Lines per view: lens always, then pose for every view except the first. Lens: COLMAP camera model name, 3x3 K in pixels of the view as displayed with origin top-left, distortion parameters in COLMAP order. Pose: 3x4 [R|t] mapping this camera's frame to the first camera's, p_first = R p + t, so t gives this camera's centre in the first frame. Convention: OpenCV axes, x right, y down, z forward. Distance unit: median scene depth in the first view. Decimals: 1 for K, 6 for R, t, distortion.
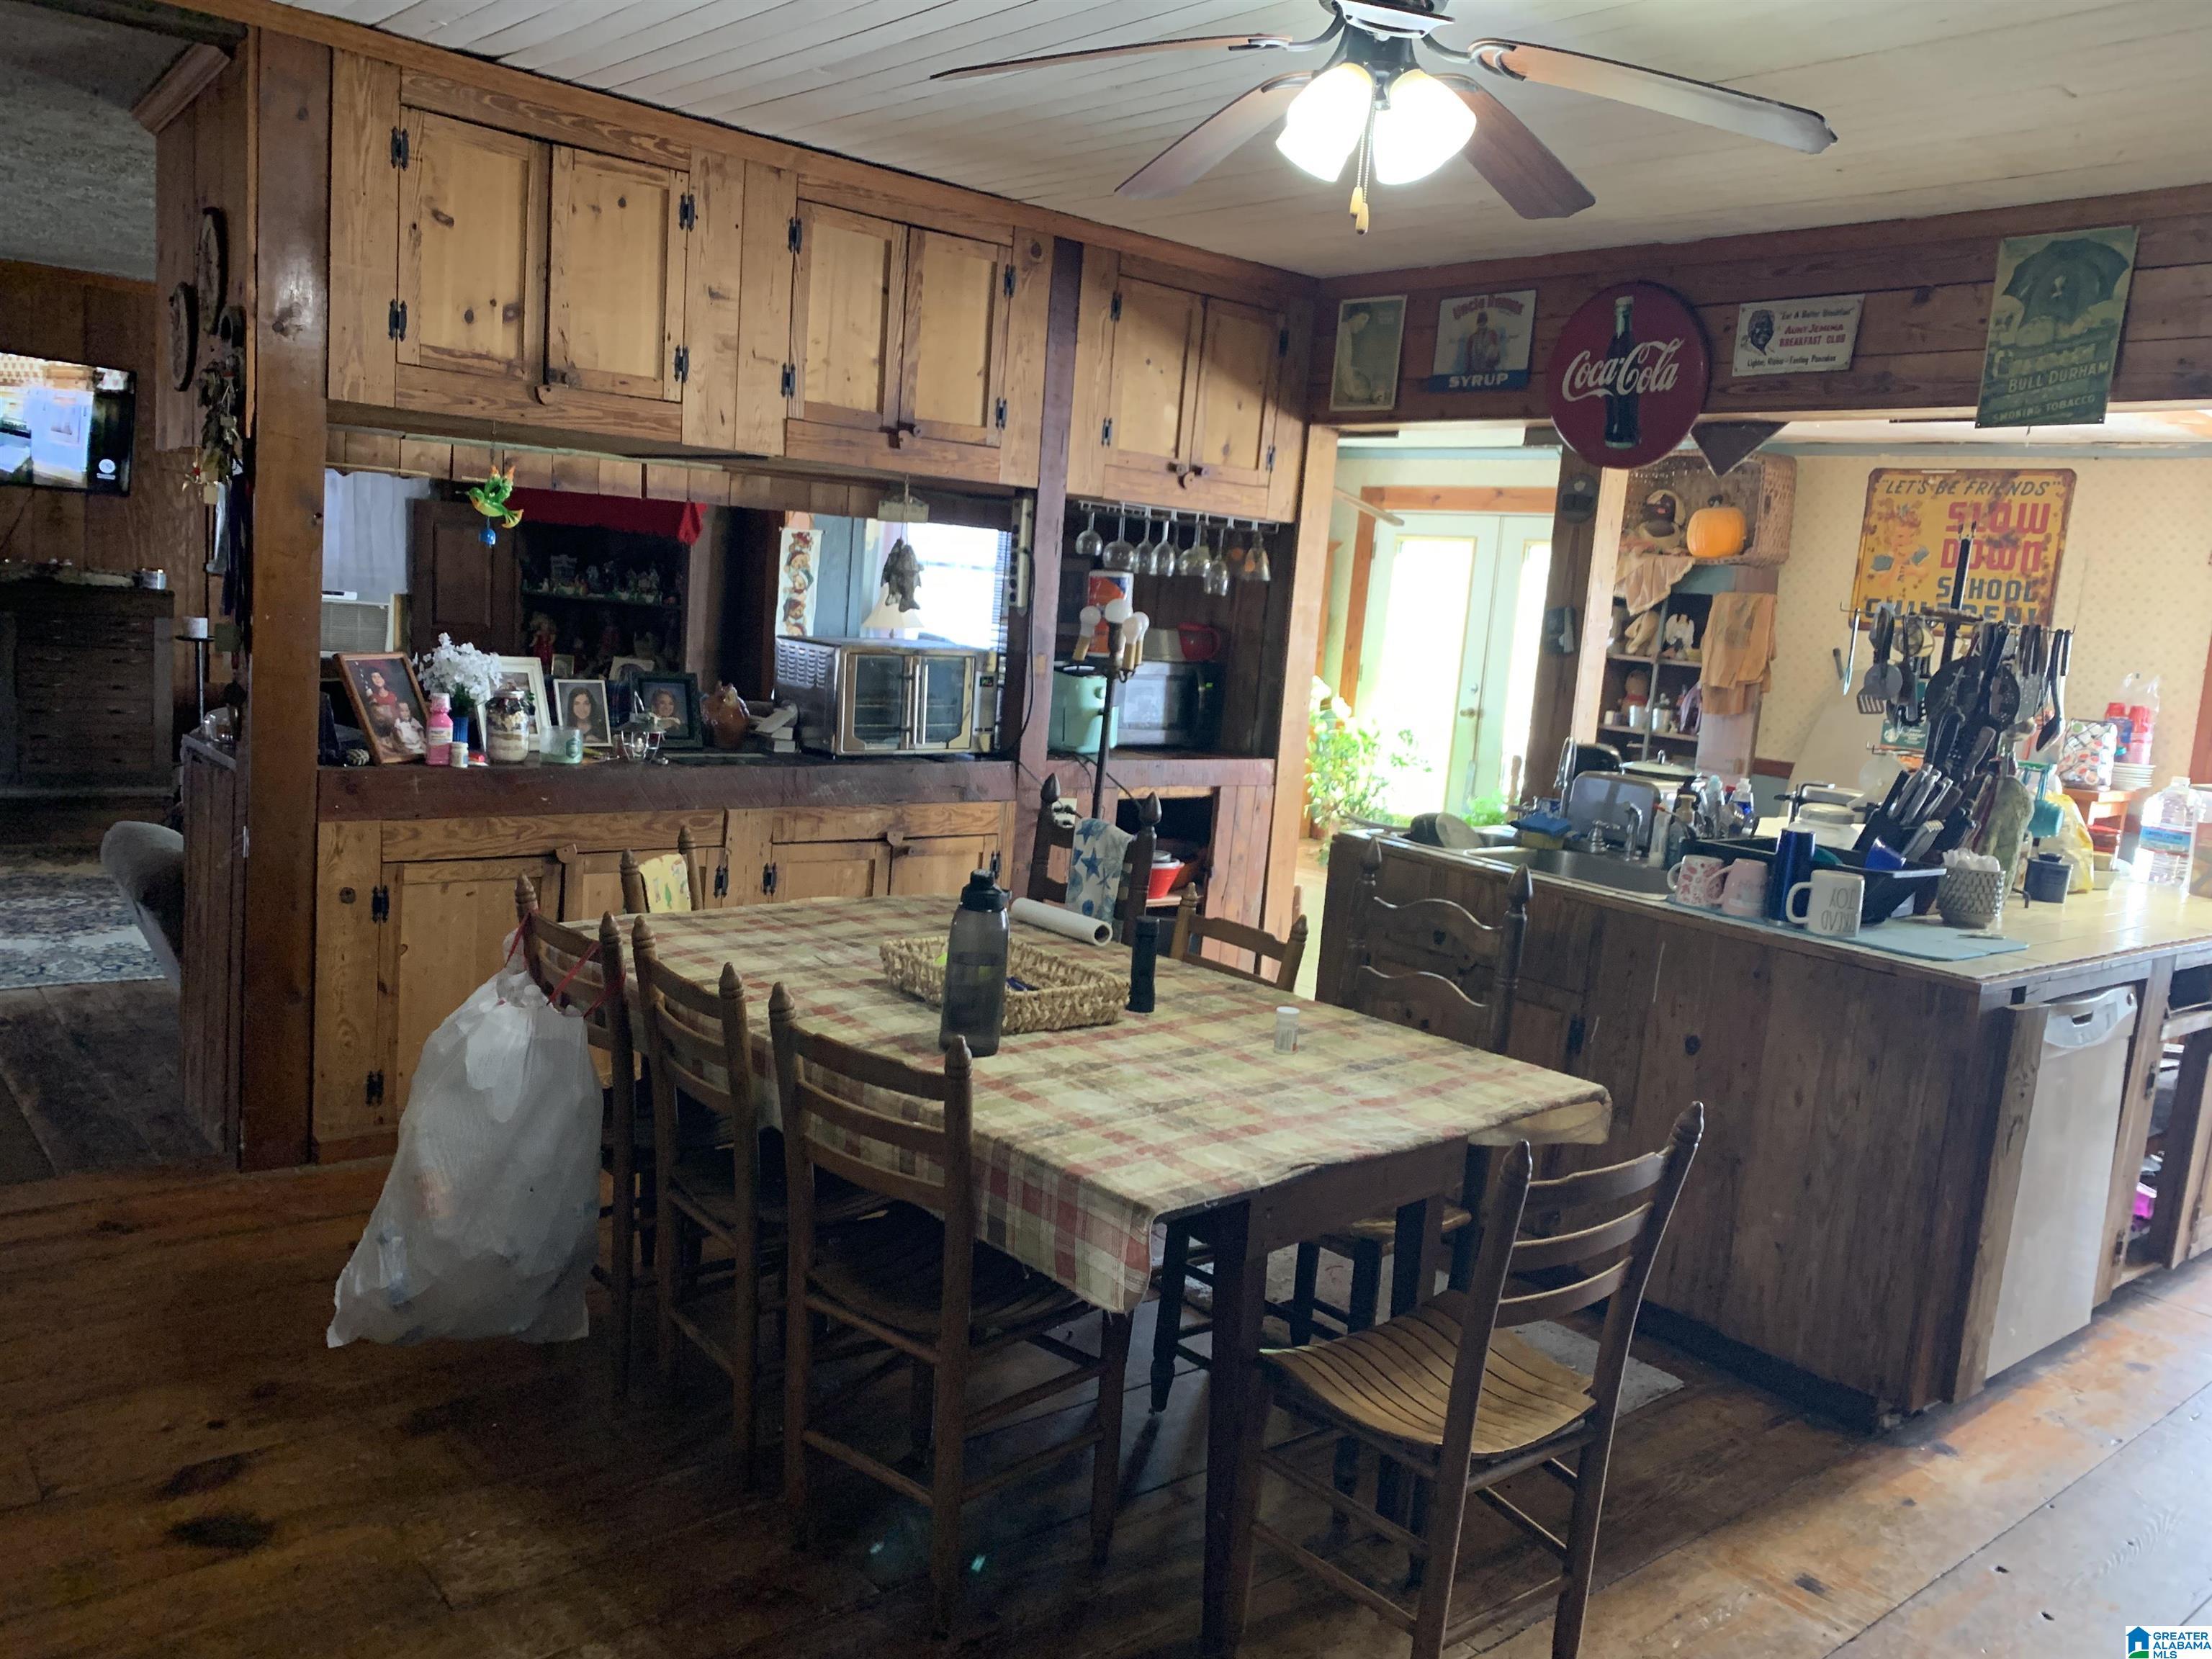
lens RADIAL K [[1690.5, 0, 1100.8], [0, 1690.5, 830.3], [0, 0, 1]] dist [0.007983, 0.003348]
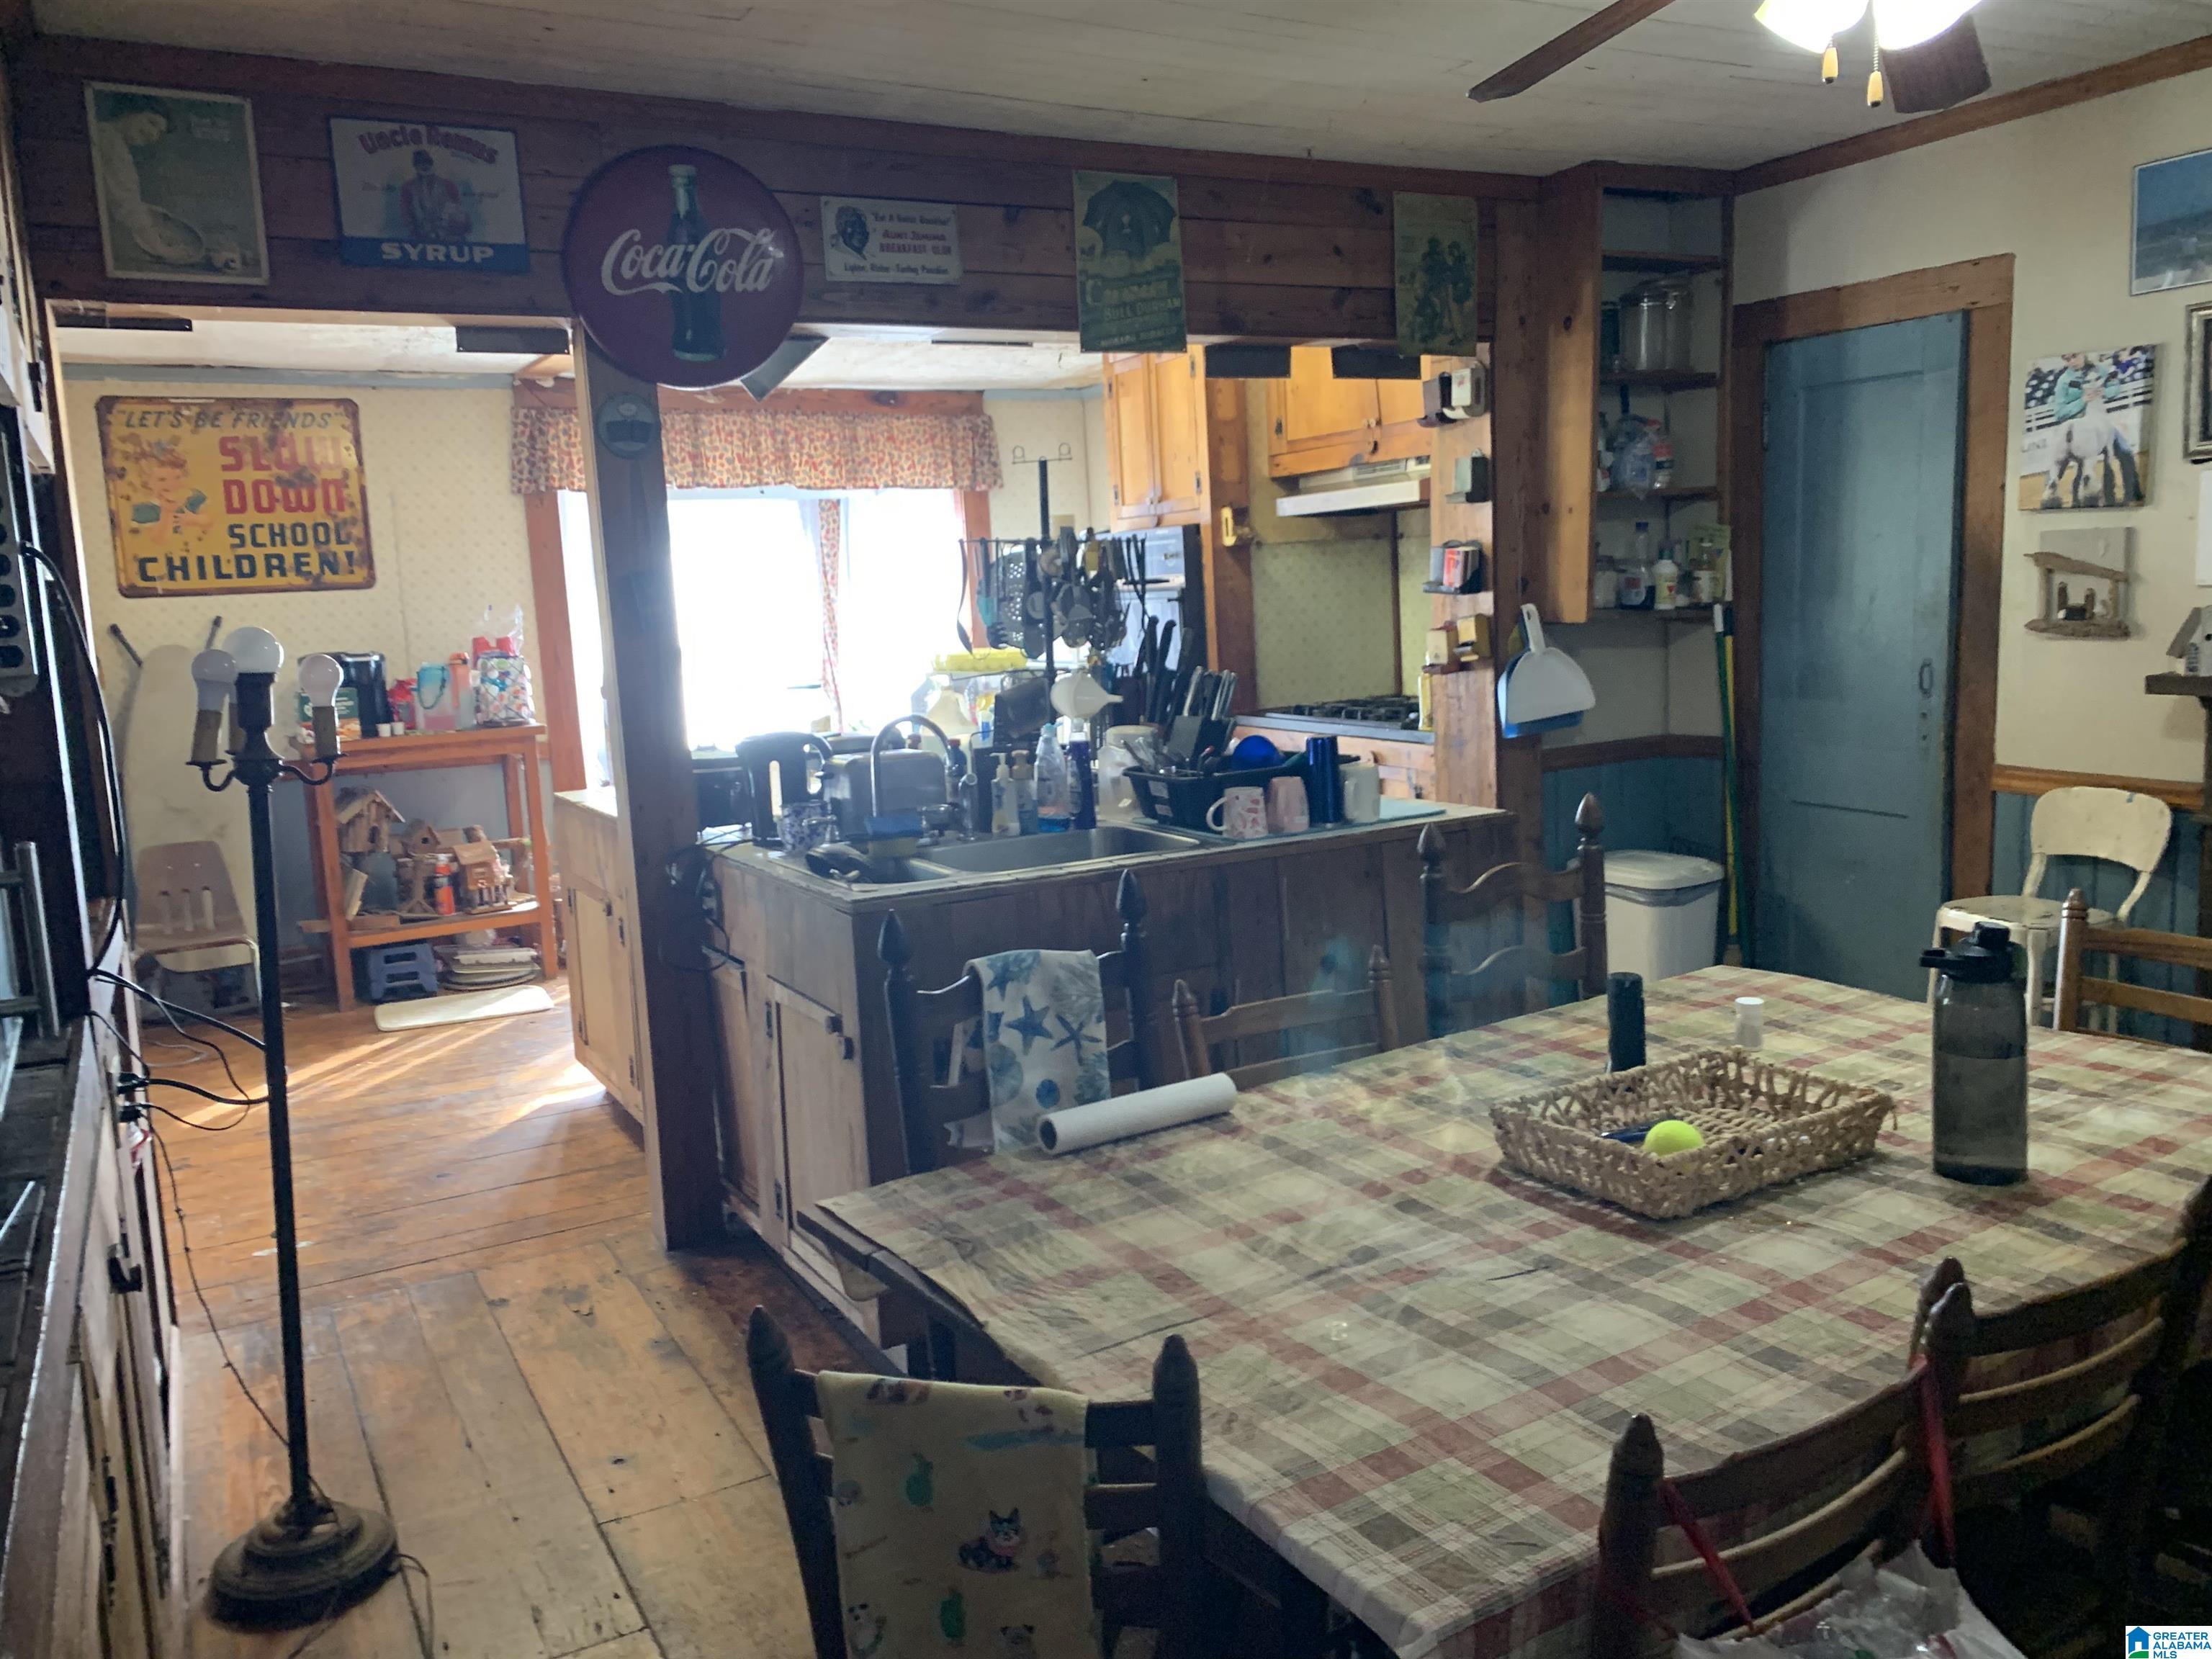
lens RADIAL K [[1690.5, 0, 1101.7], [0, 1690.5, 825.5], [0, 0, 1]] dist [0.007983, 0.003348]
pose [[0.184489, -0.231844, 0.955098, -0.428782], [0.203635, 0.959709, 0.193629, -0.122471], [-0.961507, 0.158769, 0.224267, 0.626092]]
